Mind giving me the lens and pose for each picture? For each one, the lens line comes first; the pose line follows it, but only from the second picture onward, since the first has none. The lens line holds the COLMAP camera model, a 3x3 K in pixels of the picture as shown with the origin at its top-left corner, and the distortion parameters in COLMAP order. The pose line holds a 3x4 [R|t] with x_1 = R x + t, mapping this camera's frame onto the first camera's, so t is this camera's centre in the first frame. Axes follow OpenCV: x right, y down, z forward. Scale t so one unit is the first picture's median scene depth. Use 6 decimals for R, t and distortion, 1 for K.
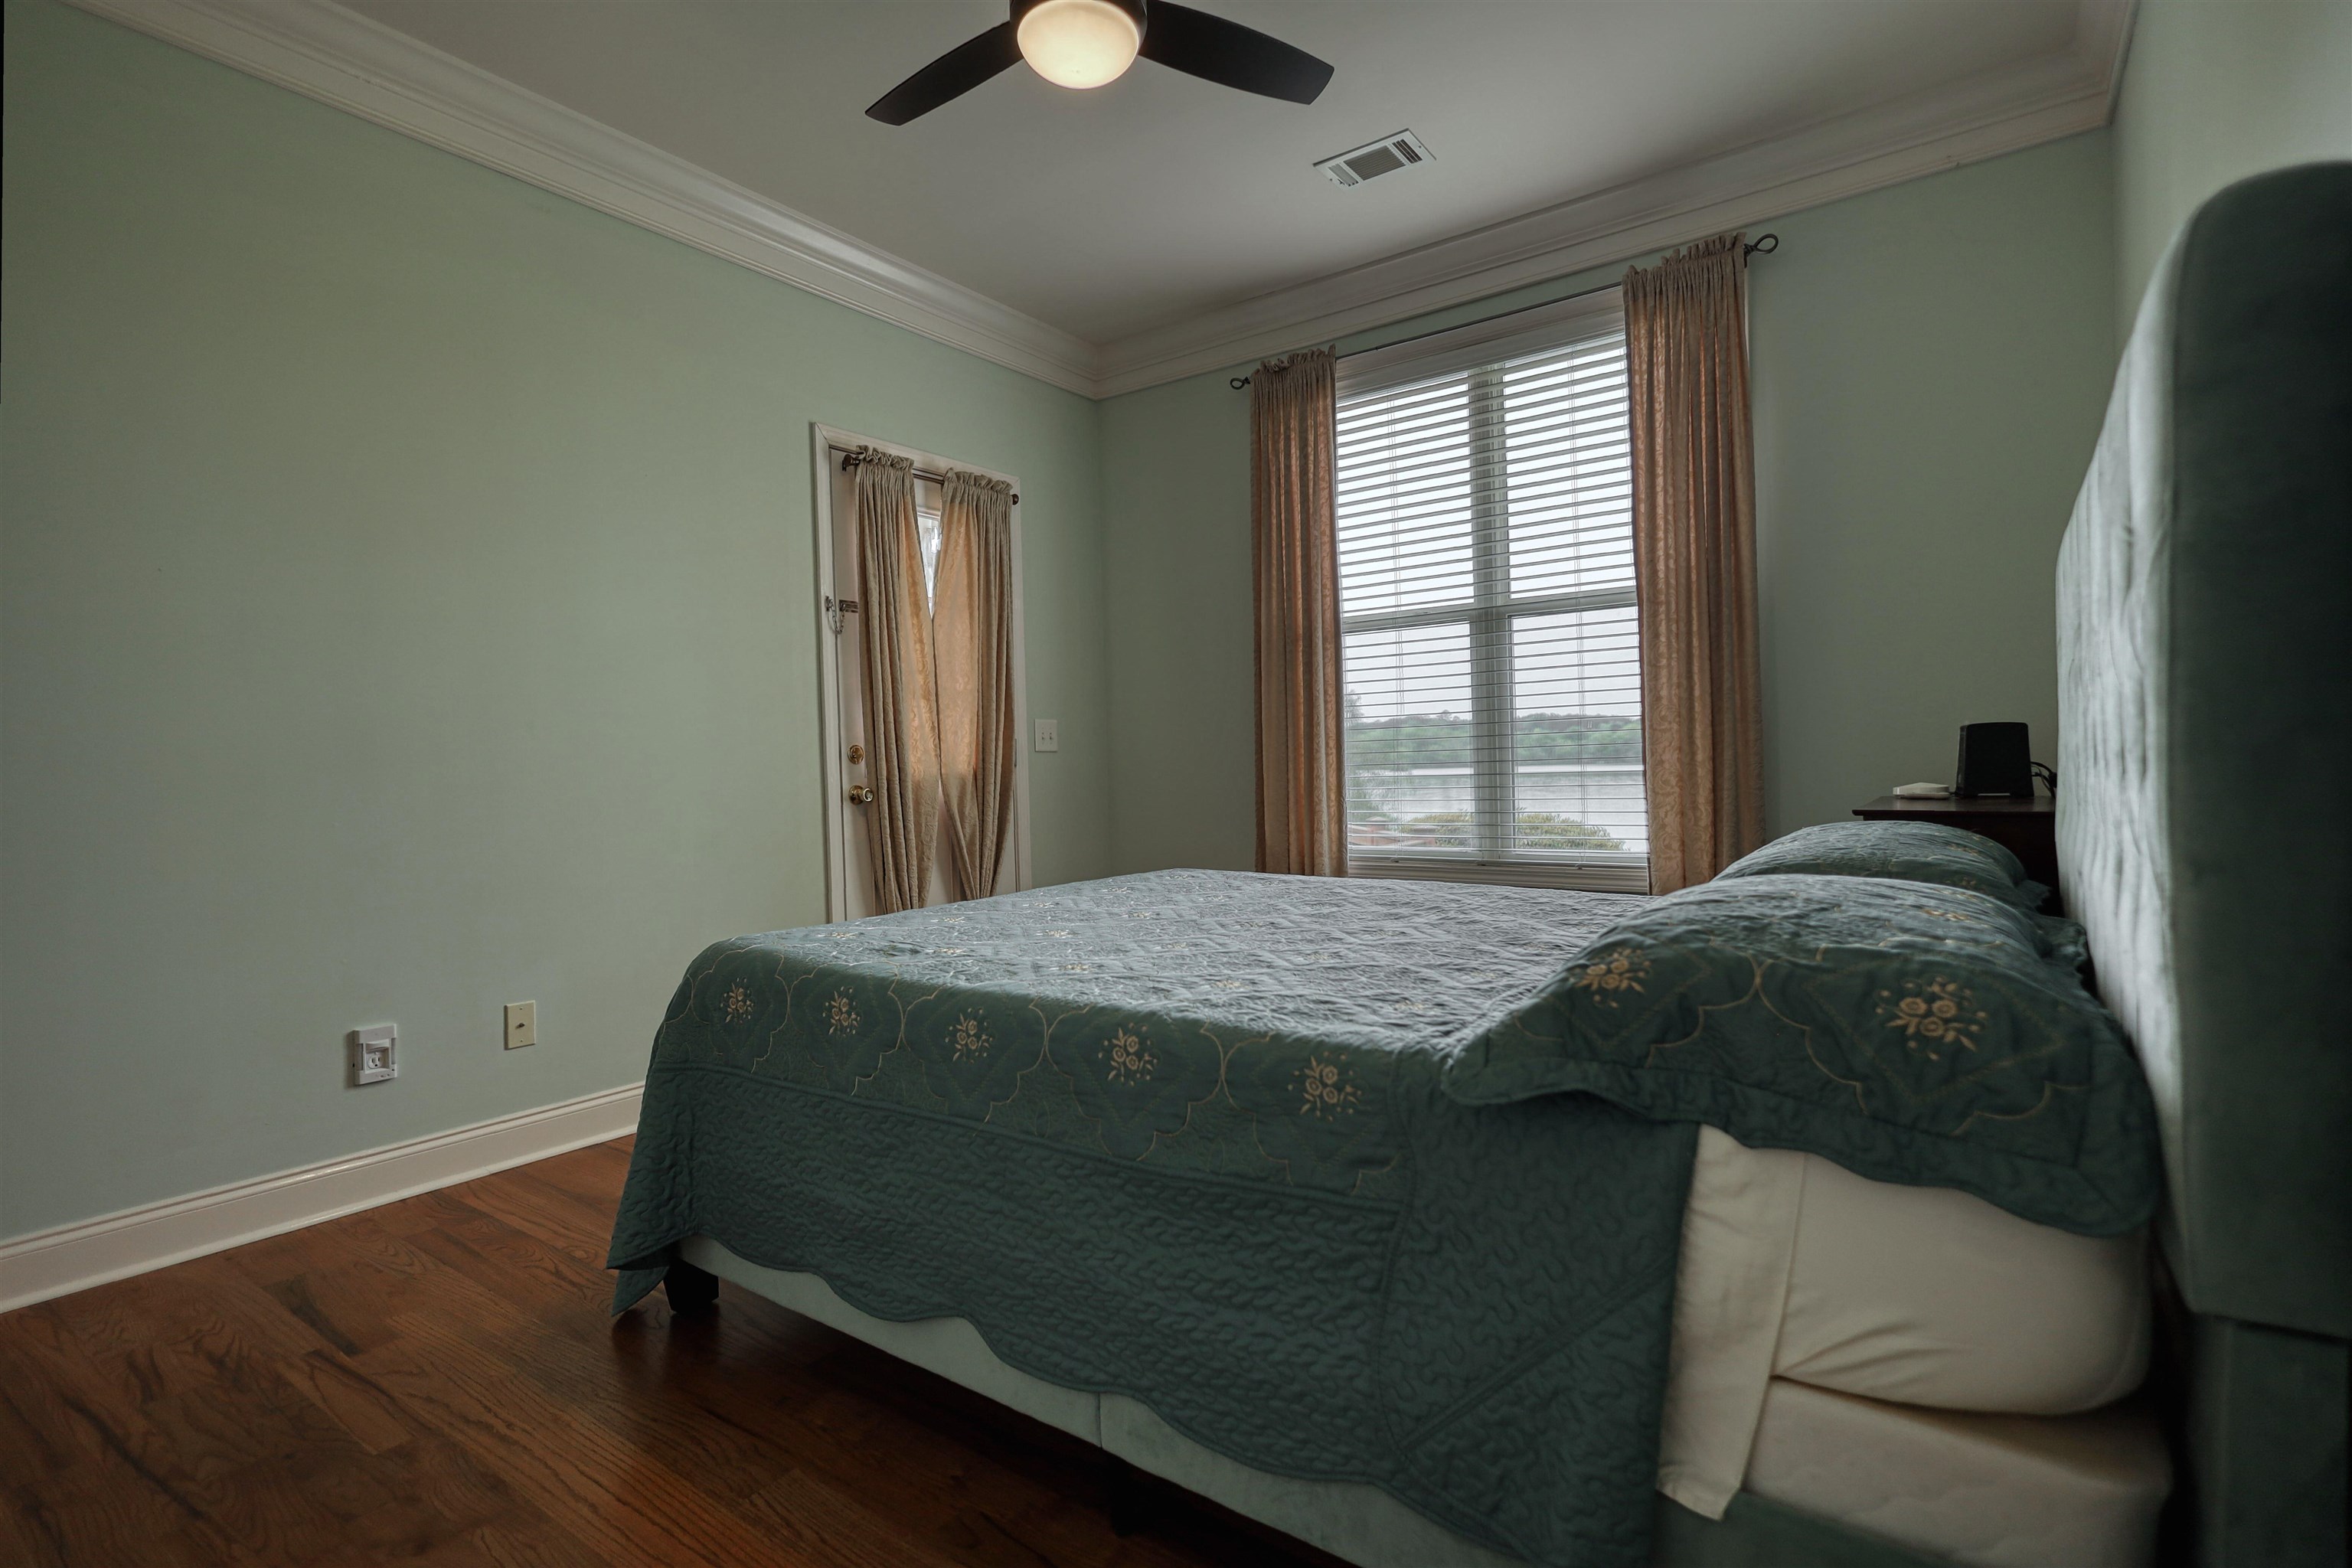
lens RADIAL K [[1115.6, 0, 1175.1], [0, 1115.6, 785.7], [0, 0, 1]] dist [0.001179, 0.001170]
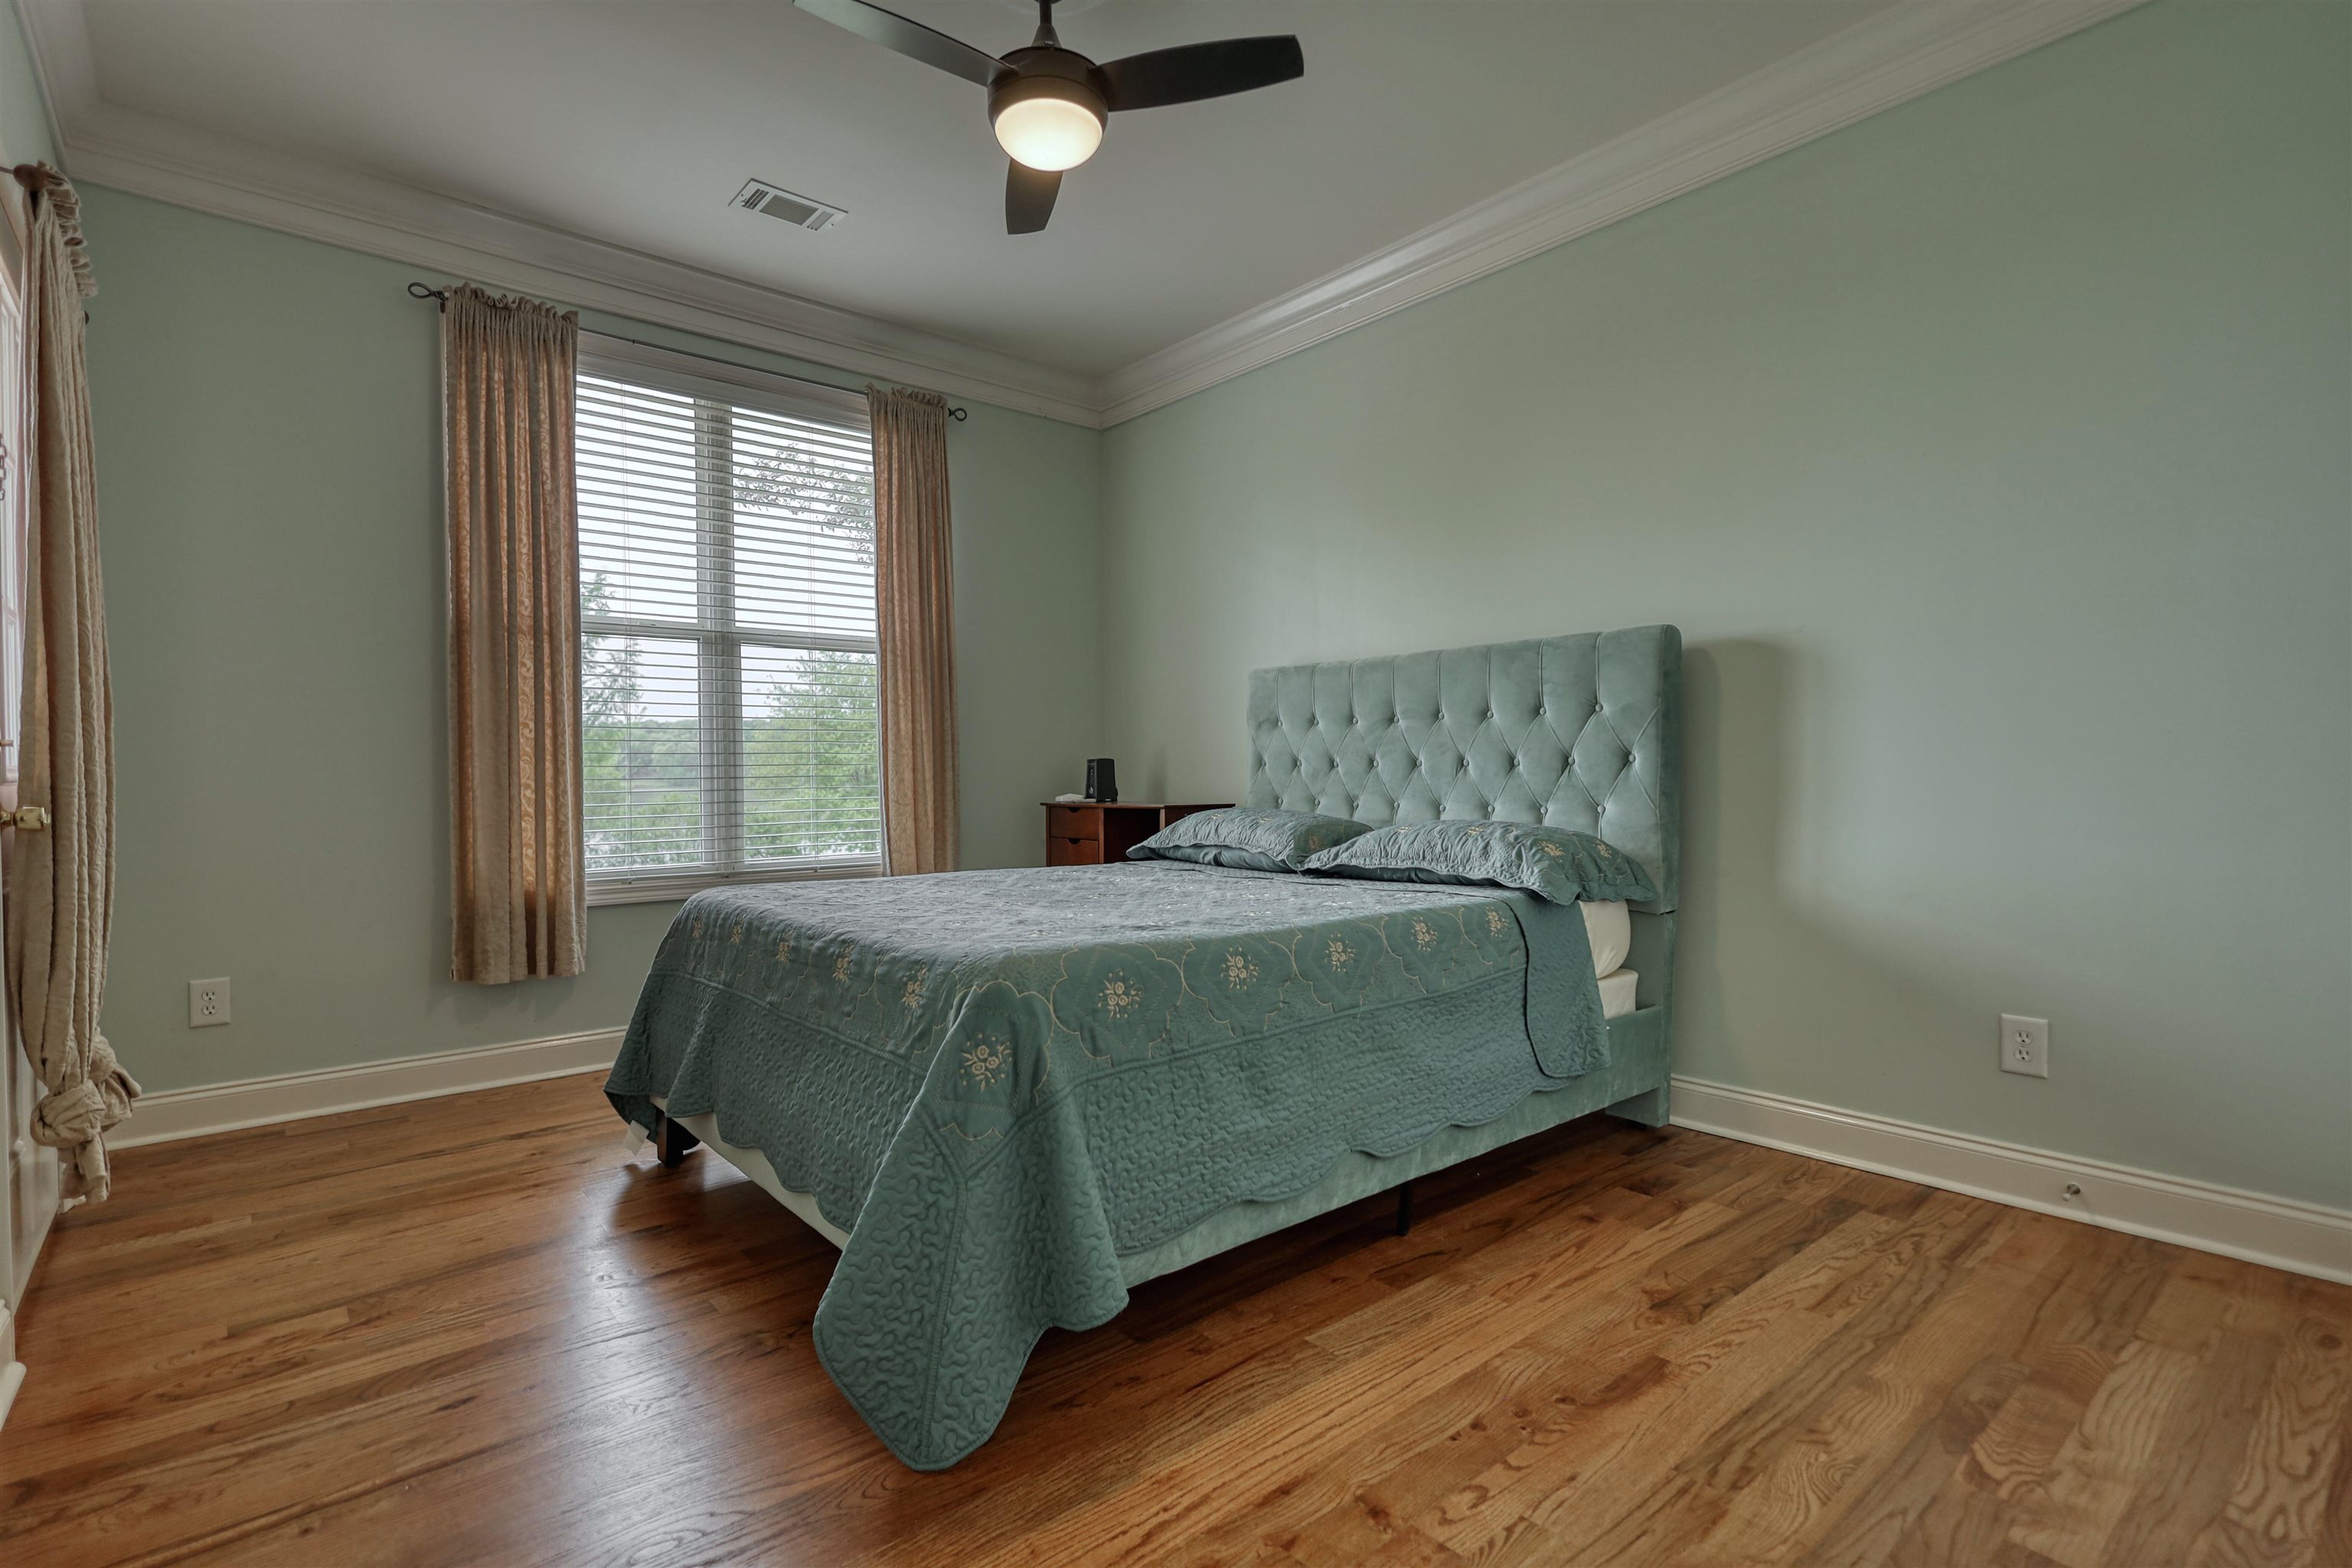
lens RADIAL K [[1115.6, 0, 1175.1], [0, 1115.6, 785.7], [0, 0, 1]] dist [0.001179, 0.001170]
pose [[0.233810, 0.011319, 0.972216, -0.640768], [0.022478, 0.999602, -0.017044, 0.012886], [-0.972023, 0.025838, 0.233462, 0.345719]]
